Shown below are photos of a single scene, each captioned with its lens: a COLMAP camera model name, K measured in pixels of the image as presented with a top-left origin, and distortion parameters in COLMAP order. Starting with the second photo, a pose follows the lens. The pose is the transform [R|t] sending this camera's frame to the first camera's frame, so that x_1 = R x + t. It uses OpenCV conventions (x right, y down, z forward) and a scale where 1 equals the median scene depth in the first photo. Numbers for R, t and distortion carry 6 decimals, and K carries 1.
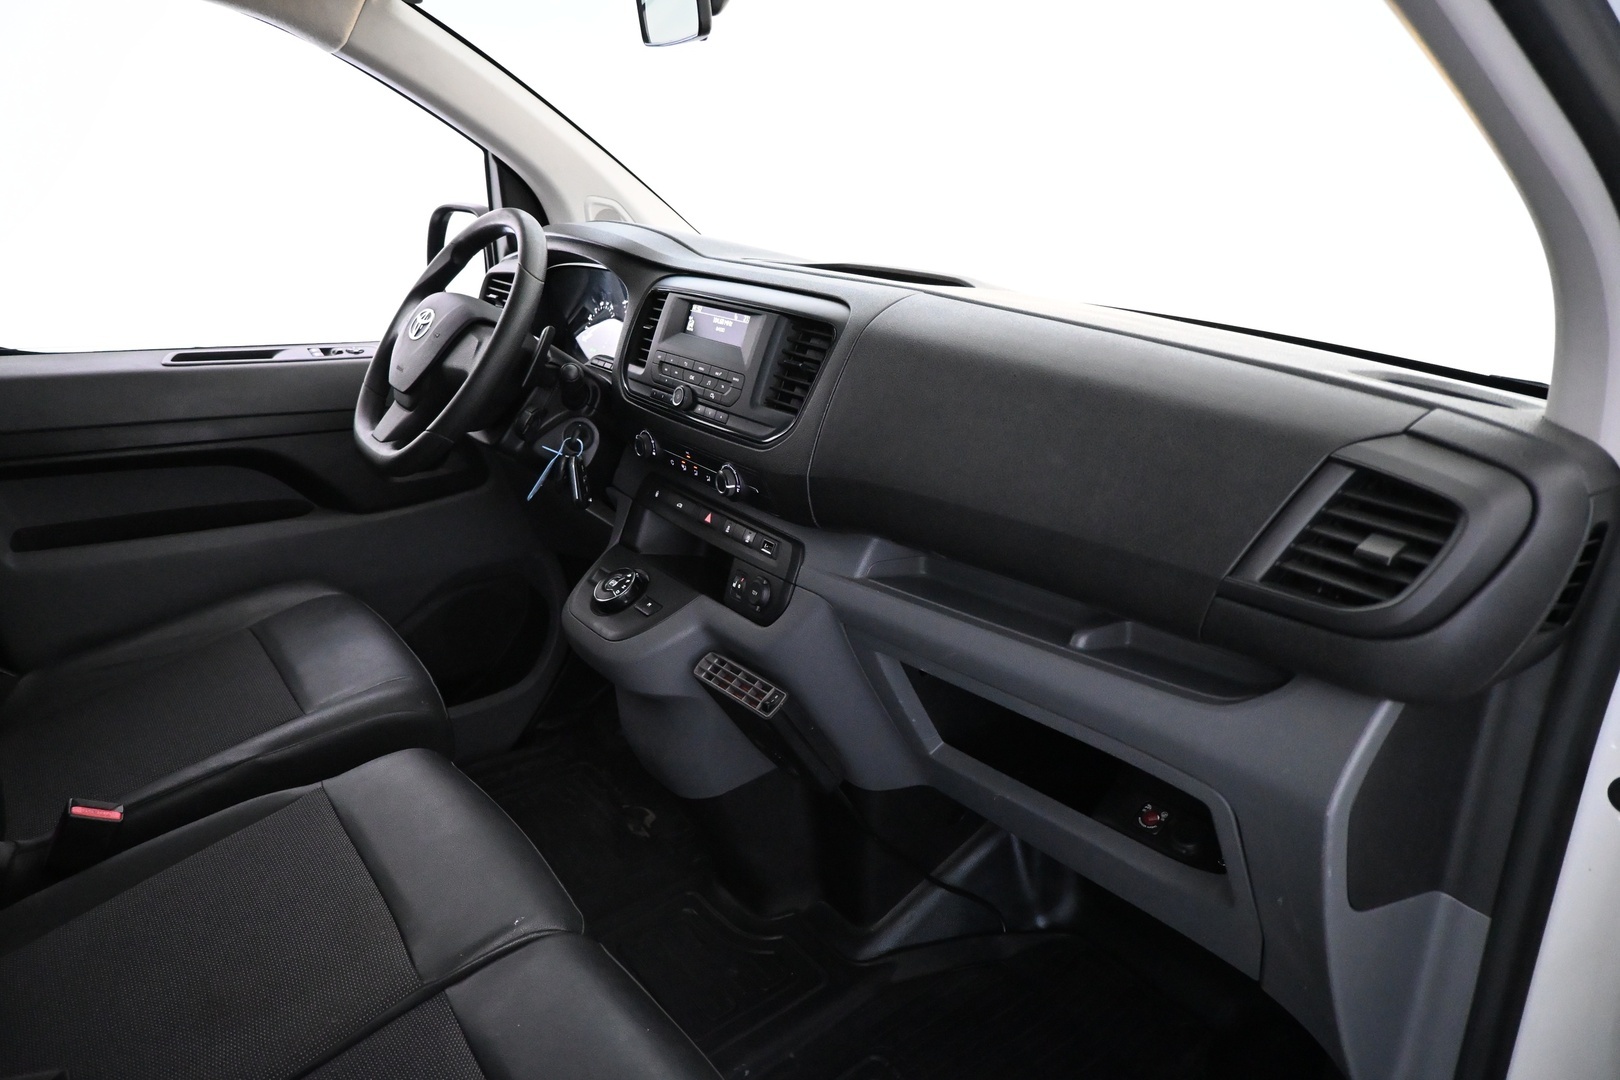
lens RADIAL K [[1097.6, 0, 806.9], [0, 1097.6, 535.9], [0, 0, 1]] dist [-0.000424, -0.004017]
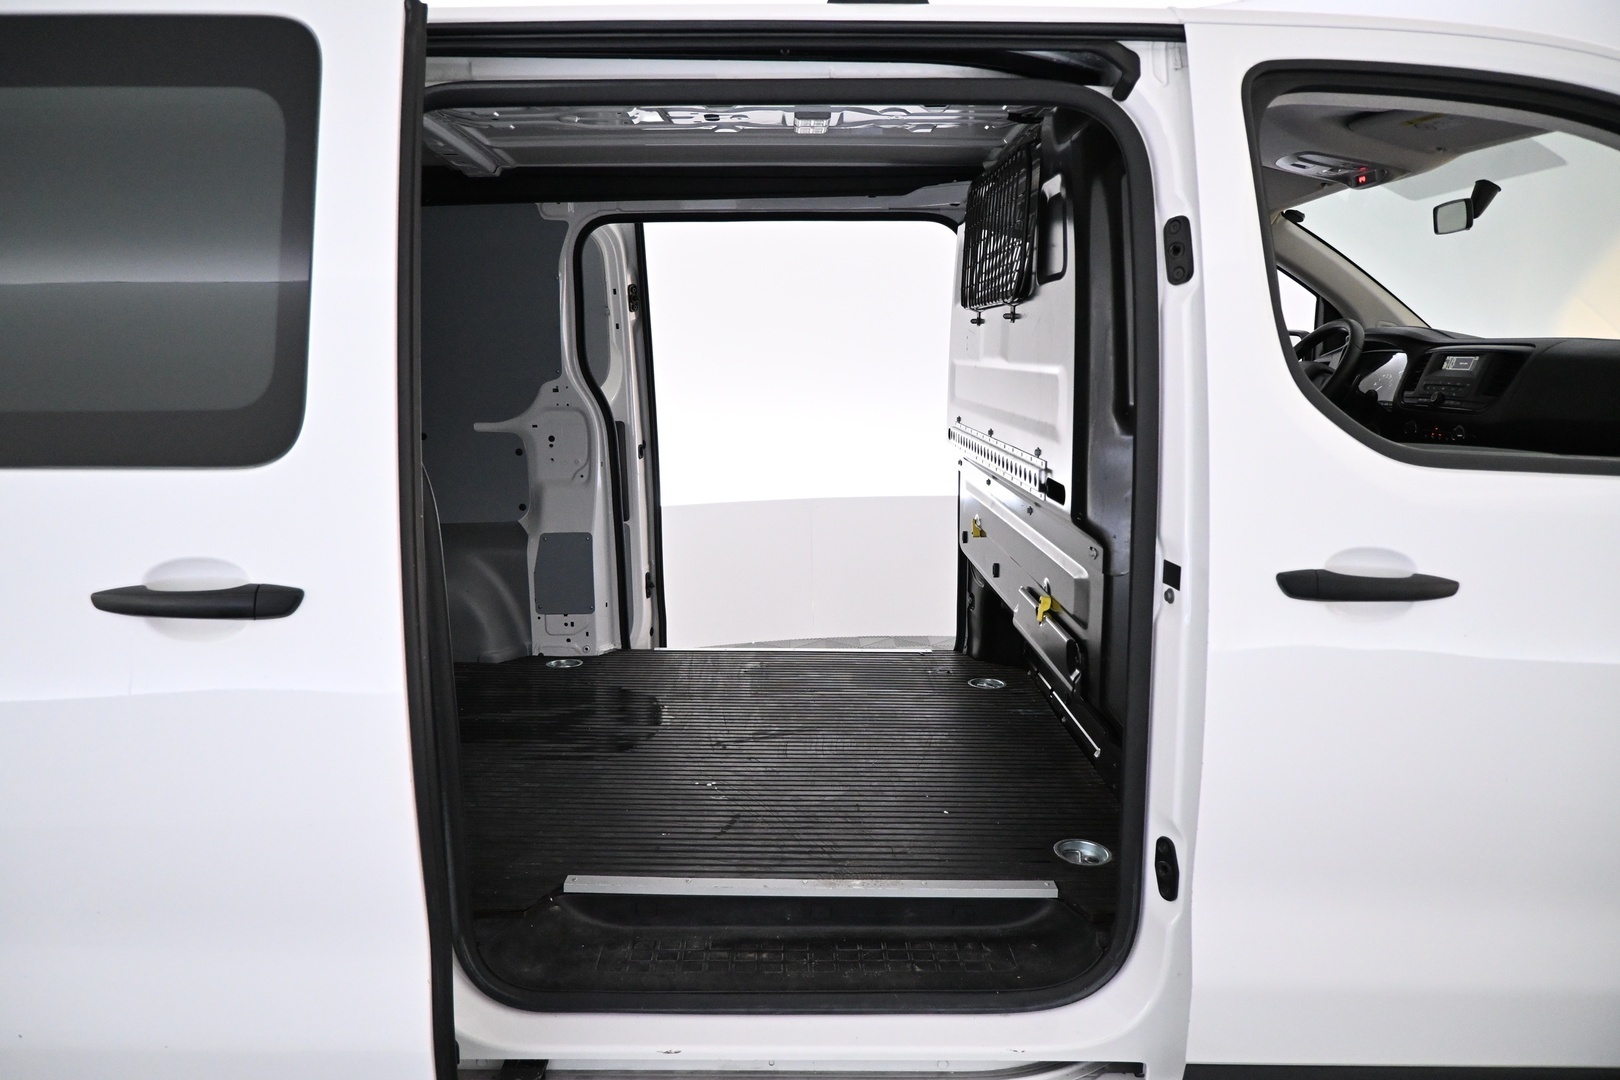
lens RADIAL K [[1097.6, 0, 806.9], [0, 1097.6, 535.9], [0, 0, 1]] dist [-0.000424, -0.004017]
pose [[0.818056, 0.082958, -0.569124, 0.106062], [-0.175804, 0.978248, -0.110107, 0.535110], [0.547611, 0.190128, 0.814846, -1.202535]]
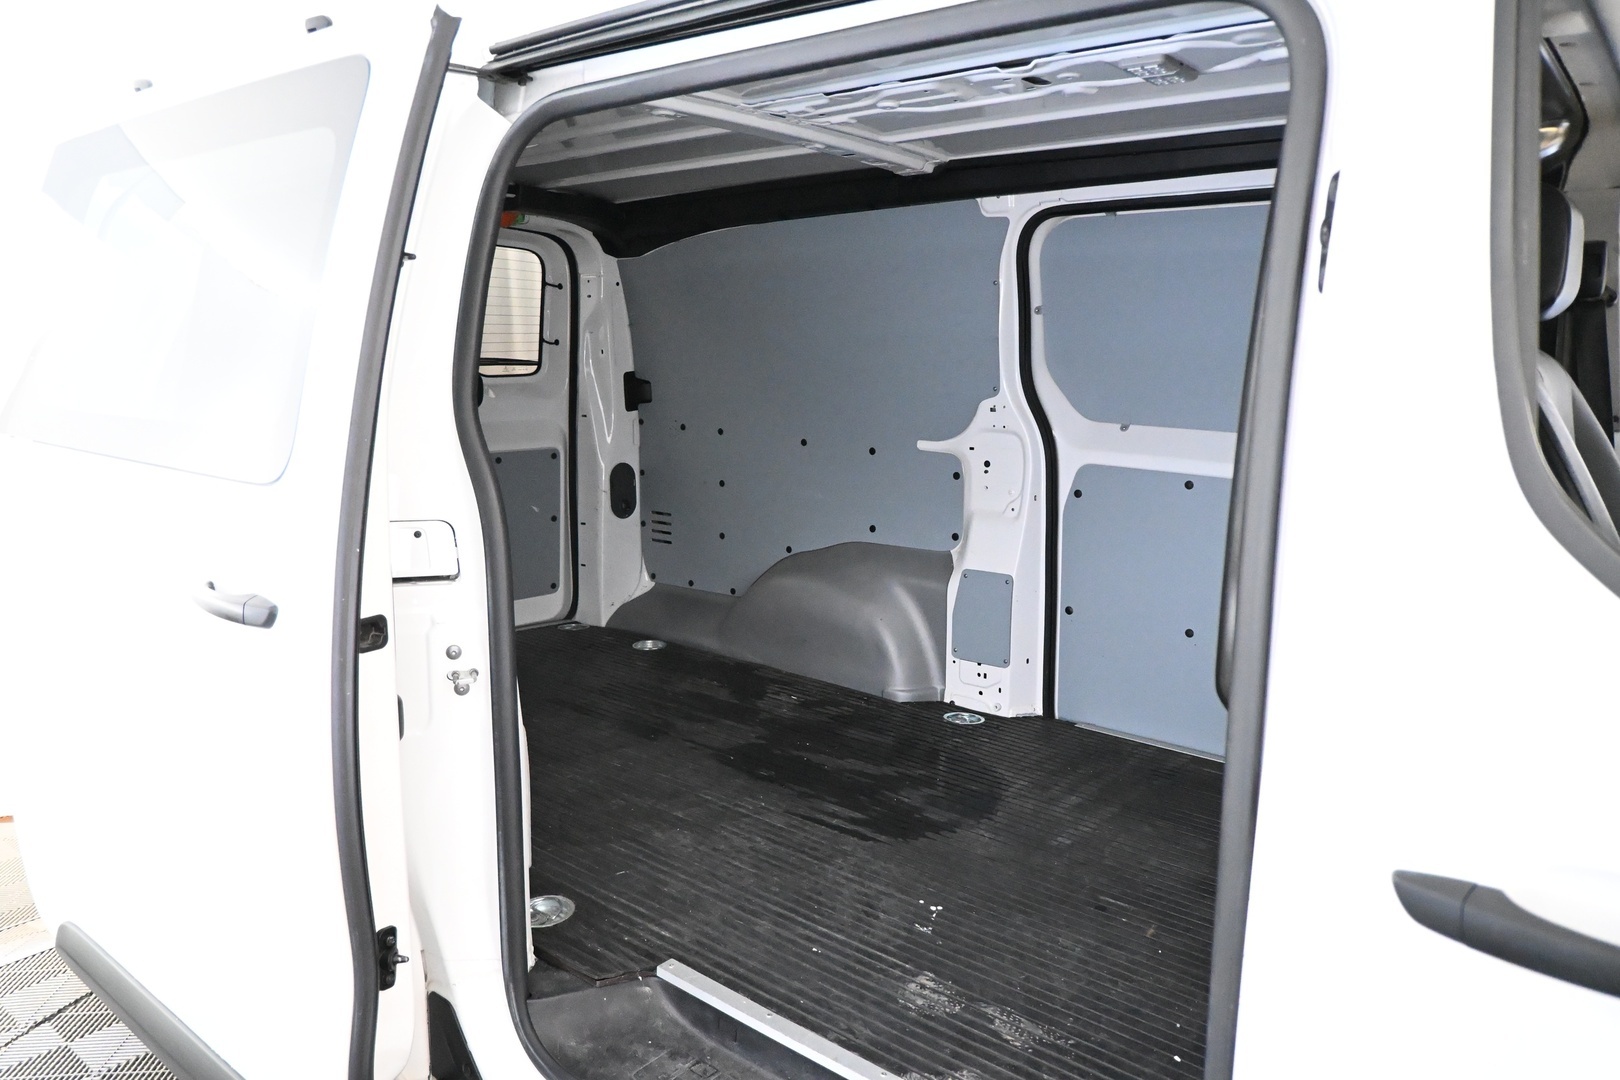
lens RADIAL K [[1155.4, 0, 806.2], [0, 1155.4, 535.7], [0, 0, 1]] dist [-0.011607, 0.000019]
pose [[0.254345, 0.150579, -0.955319, 0.341447], [-0.321166, 0.944896, 0.063428, 0.244188], [0.912228, 0.290683, 0.288691, -0.467510]]
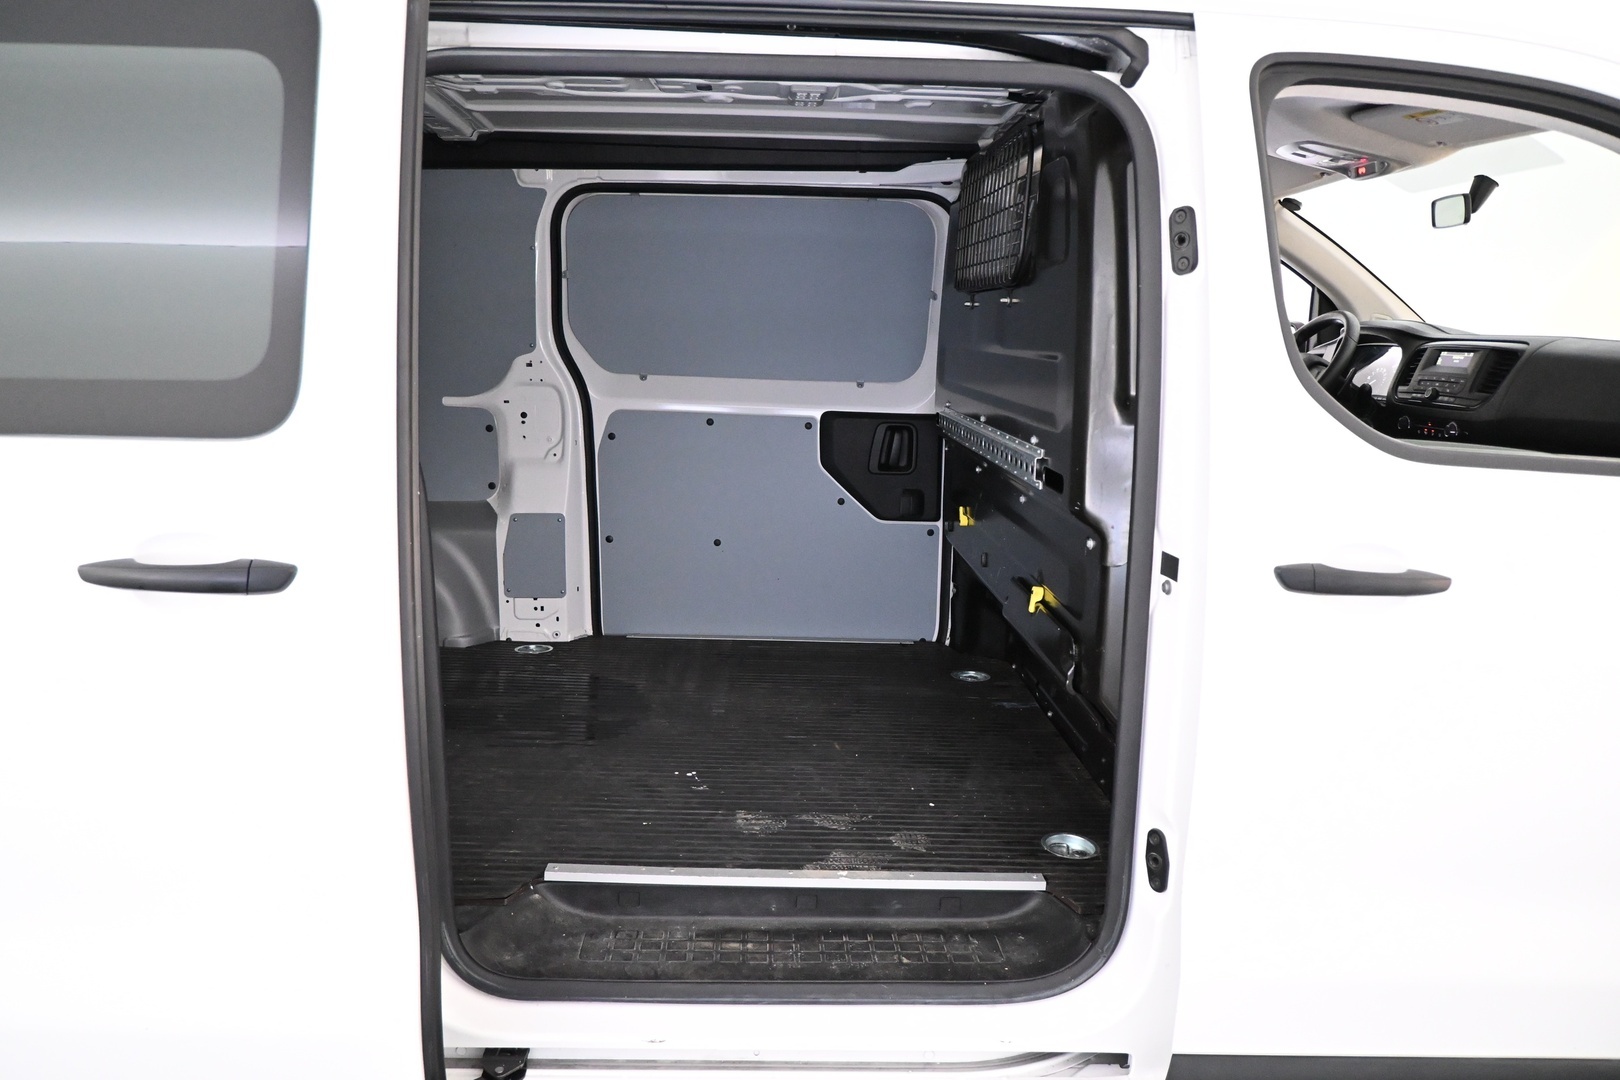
lens RADIAL K [[1155.4, 0, 806.2], [0, 1155.4, 535.7], [0, 0, 1]] dist [-0.011607, 0.000019]
pose [[0.833490, 0.104484, -0.542566, 0.101352], [-0.190338, 0.976150, -0.104417, 0.549325], [0.518716, 0.190301, 0.833498, -1.261296]]
